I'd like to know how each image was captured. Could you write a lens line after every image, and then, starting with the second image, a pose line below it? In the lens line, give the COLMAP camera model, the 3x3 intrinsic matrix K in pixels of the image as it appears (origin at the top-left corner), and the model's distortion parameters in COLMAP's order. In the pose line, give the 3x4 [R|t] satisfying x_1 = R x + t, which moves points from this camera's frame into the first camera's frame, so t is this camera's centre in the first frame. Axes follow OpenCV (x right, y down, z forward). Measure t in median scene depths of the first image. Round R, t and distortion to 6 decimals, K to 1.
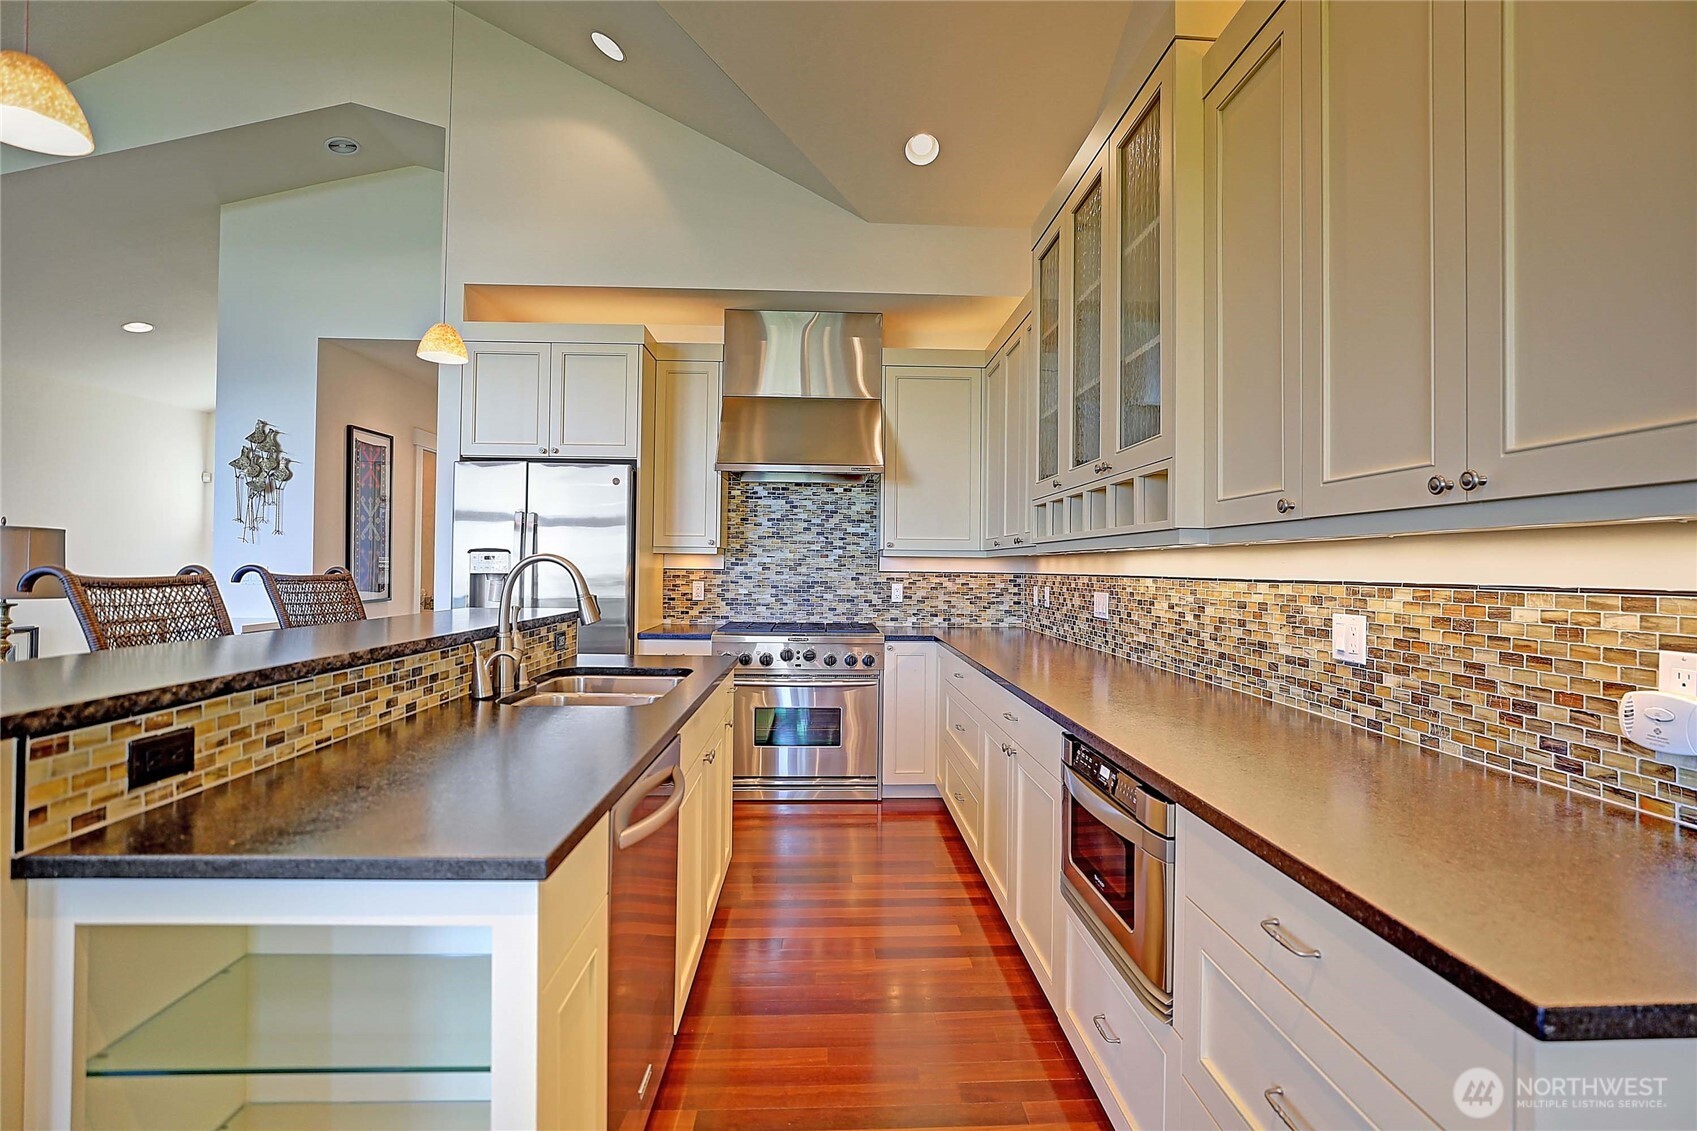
lens RADIAL K [[791.8, 0, 859.2], [0, 791.8, 560.2], [0, 0, 1]] dist [-0.035127, 0.009858]
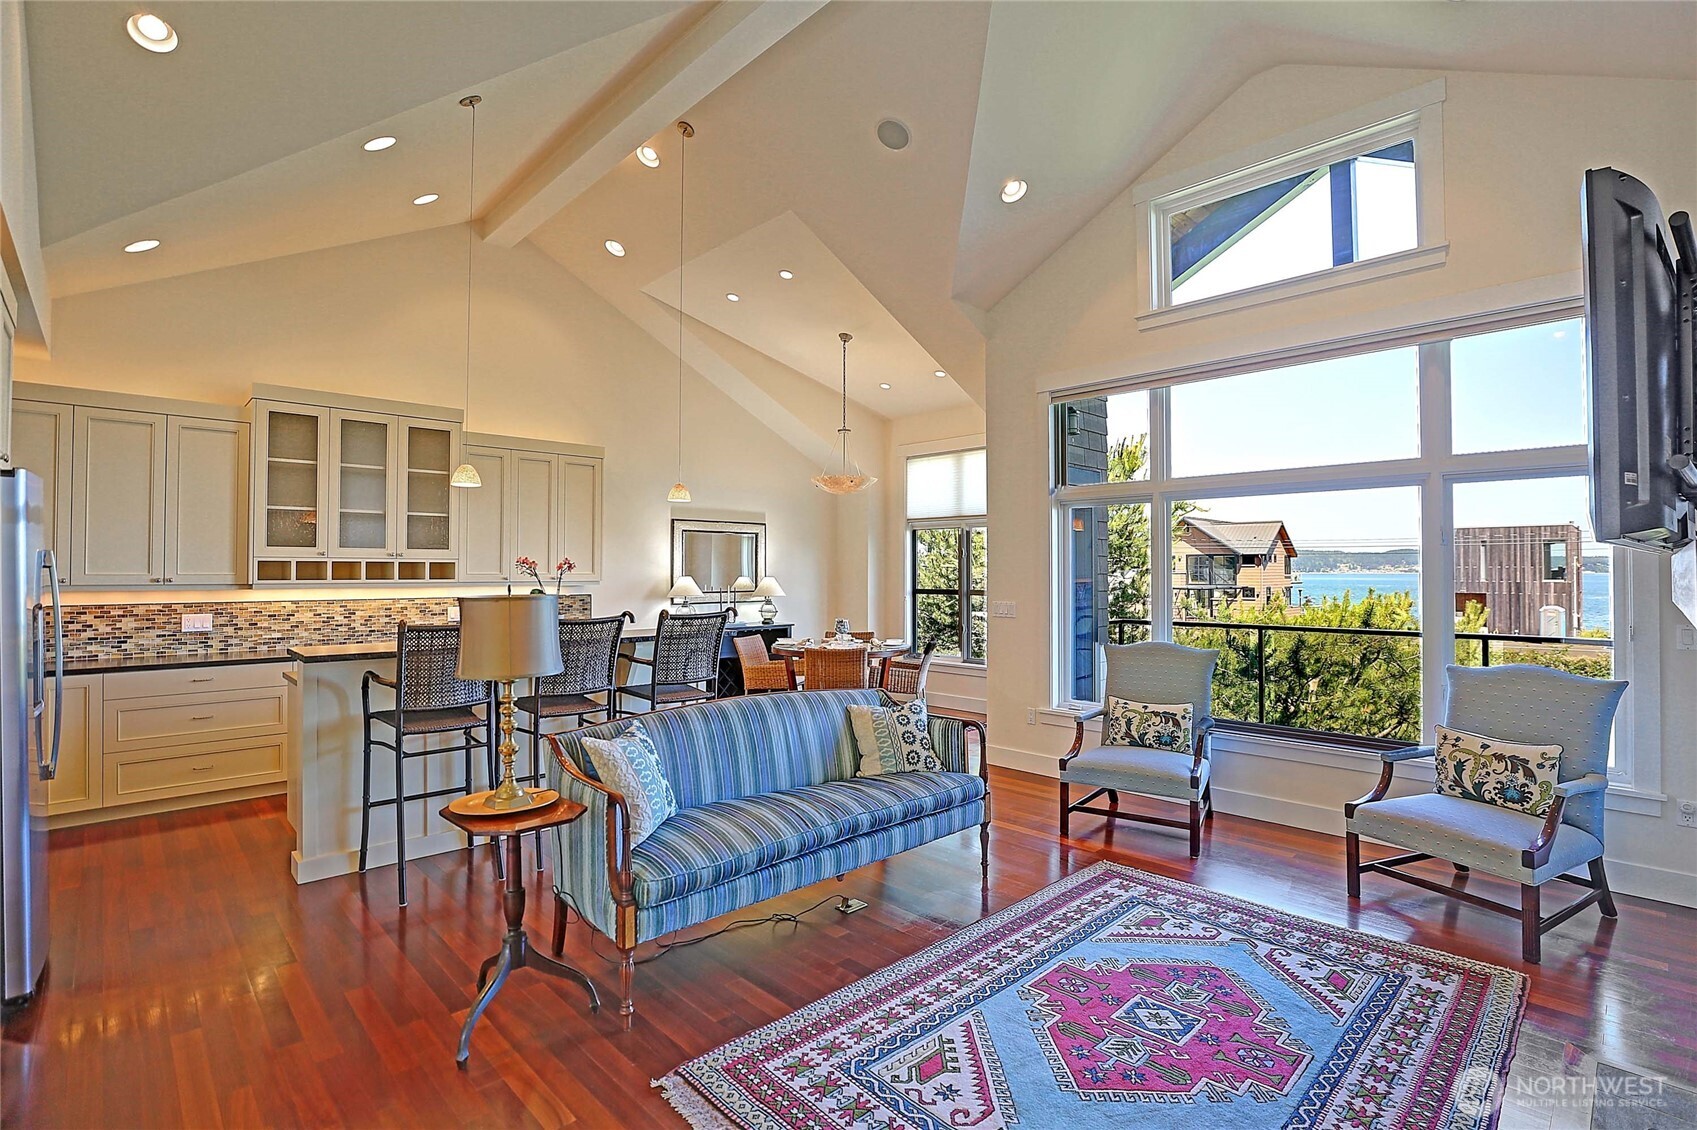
lens RADIAL K [[791.8, 0, 847.1], [0, 791.8, 563.1], [0, 0, 1]] dist [-0.035127, 0.009858]
pose [[-0.649877, 0.000105, 0.760040, -1.424178], [-0.010978, 0.999894, -0.009525, -0.049728], [-0.759960, -0.014534, -0.649807, 0.892337]]
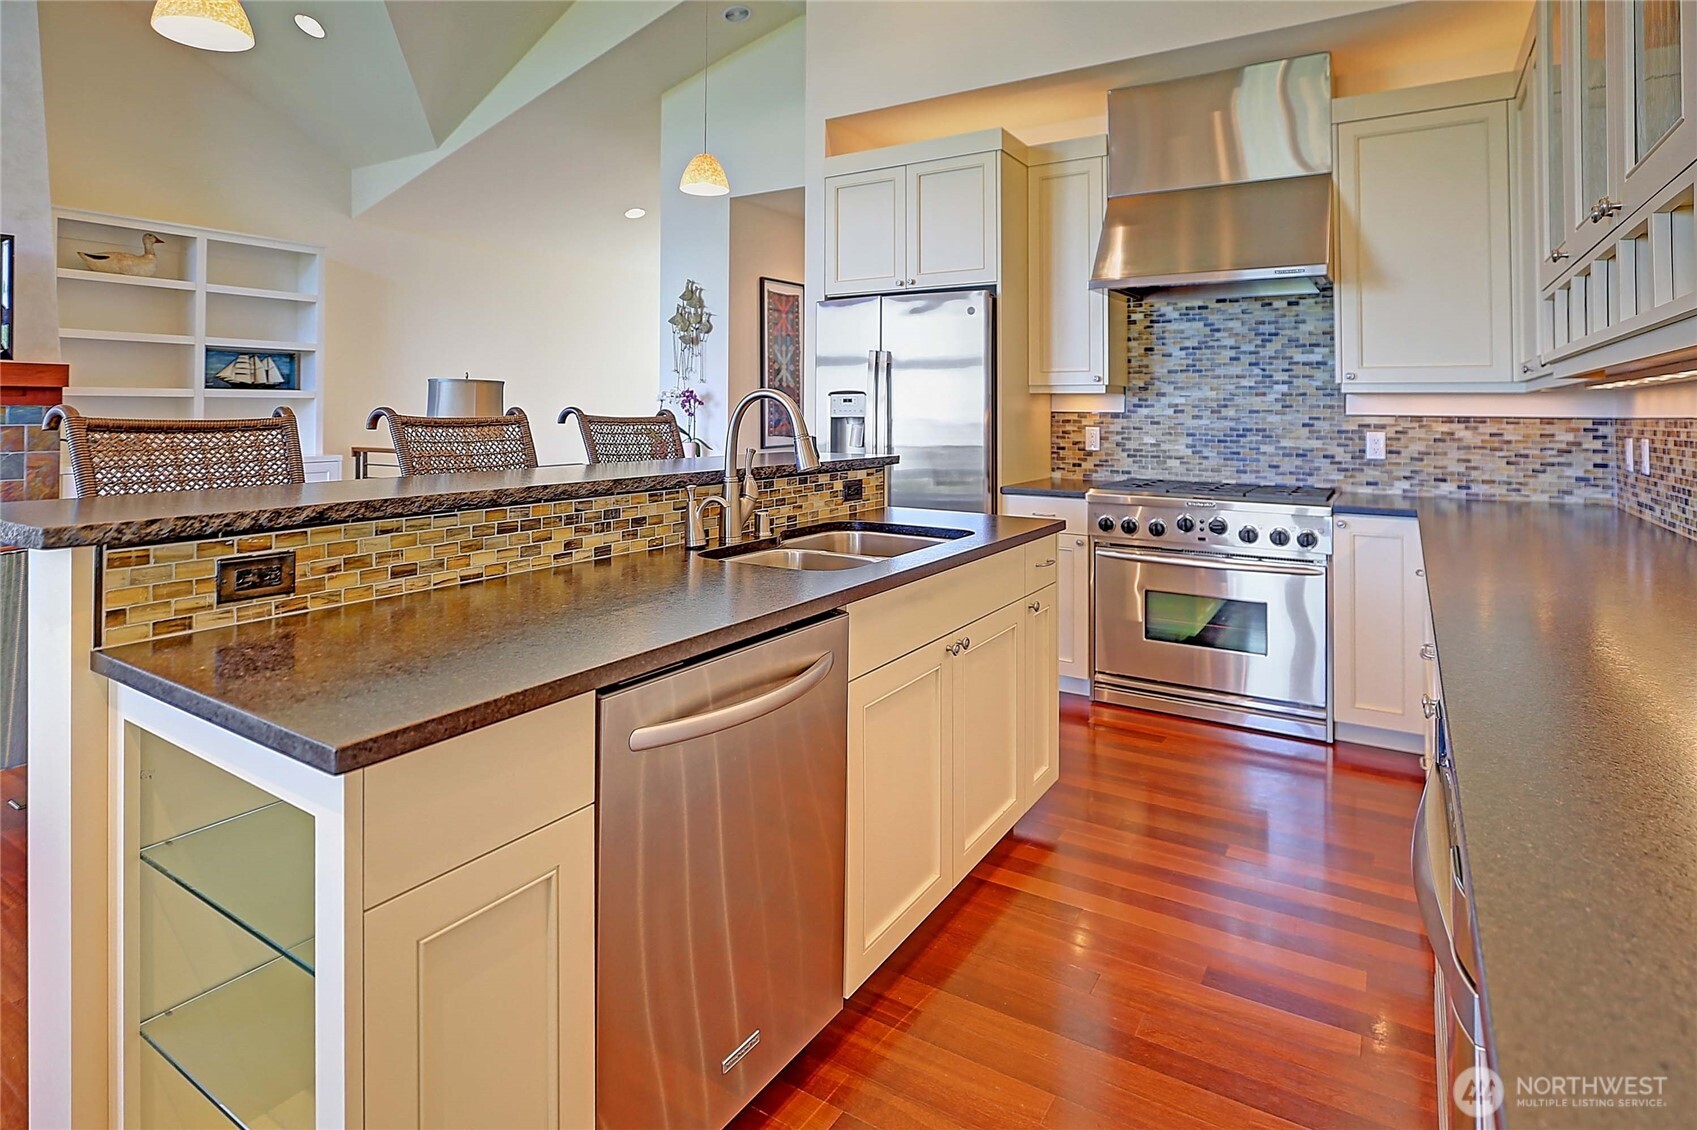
lens RADIAL K [[873.1, 0, 858.9], [0, 873.1, 398.3], [0, 0, 1]] dist [-0.005523, 0.000211]
pose [[0.819059, -0.014145, -0.573535, 0.142407], [0.007770, 0.999878, -0.013564, 0.008120], [0.573657, 0.006653, 0.819069, 0.141013]]
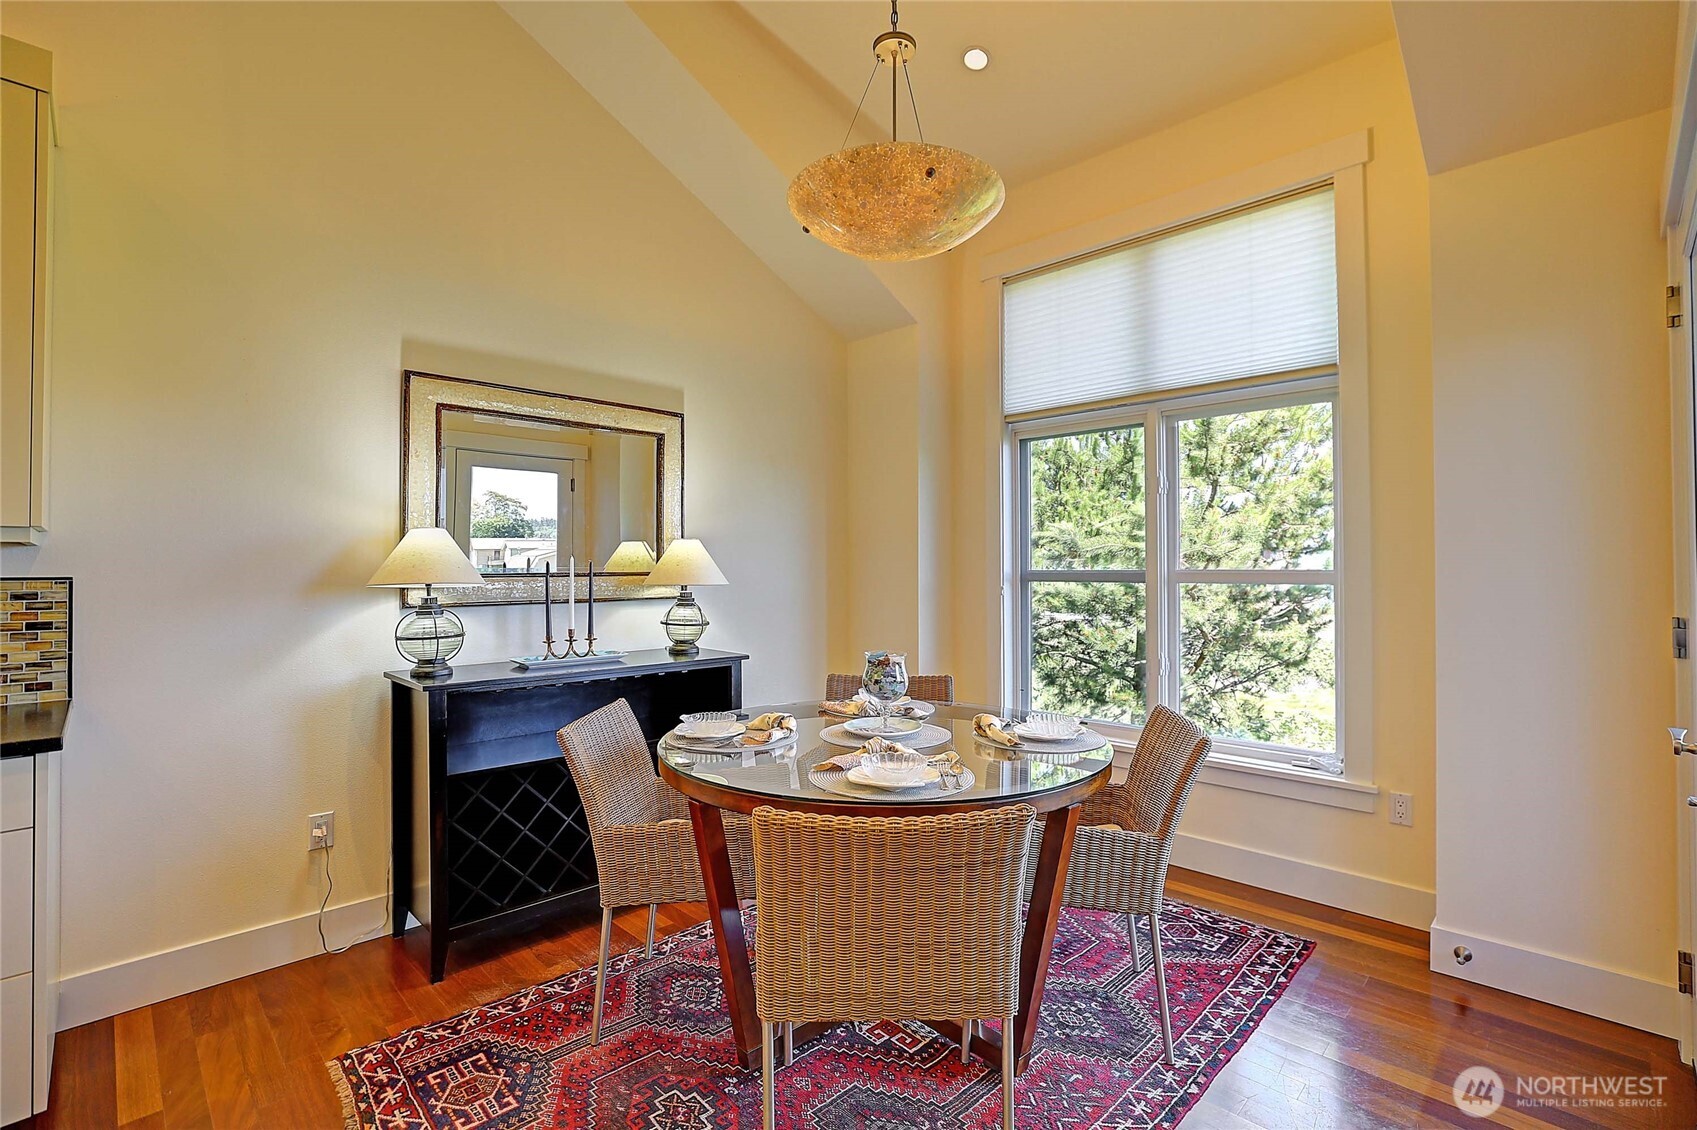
lens RADIAL K [[791.8, 0, 858.0], [0, 791.8, 559.4], [0, 0, 1]] dist [-0.035127, 0.009858]
pose [[-0.682129, 0.000903, 0.731231, -0.452252], [-0.010532, 0.999883, -0.011059, -0.001816], [-0.731156, -0.015245, -0.682040, 0.138391]]
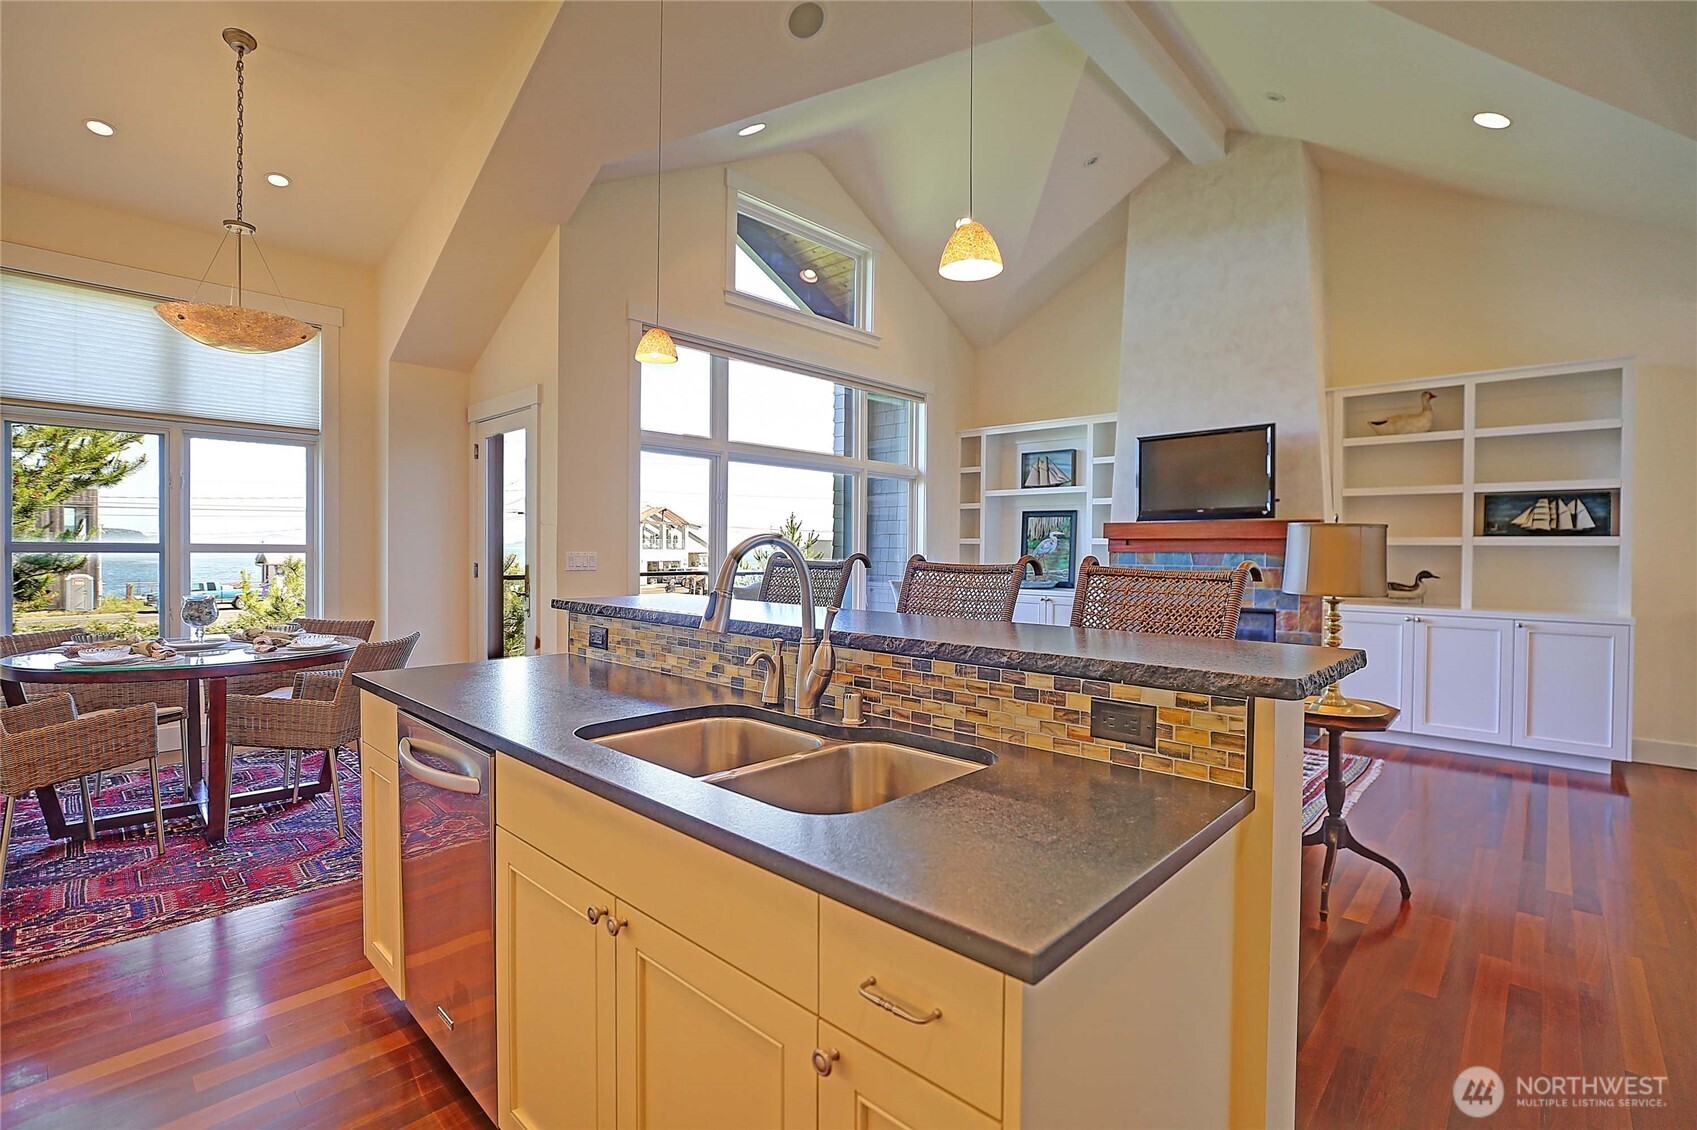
lens RADIAL K [[791.8, 0, 854.0], [0, 791.8, 561.6], [0, 0, 1]] dist [-0.035127, 0.009858]
pose [[-0.718764, -0.002647, -0.695249, 0.033533], [-0.010027, 0.999928, 0.006559, 0.006141], [0.695182, 0.011686, -0.718739, 0.889917]]
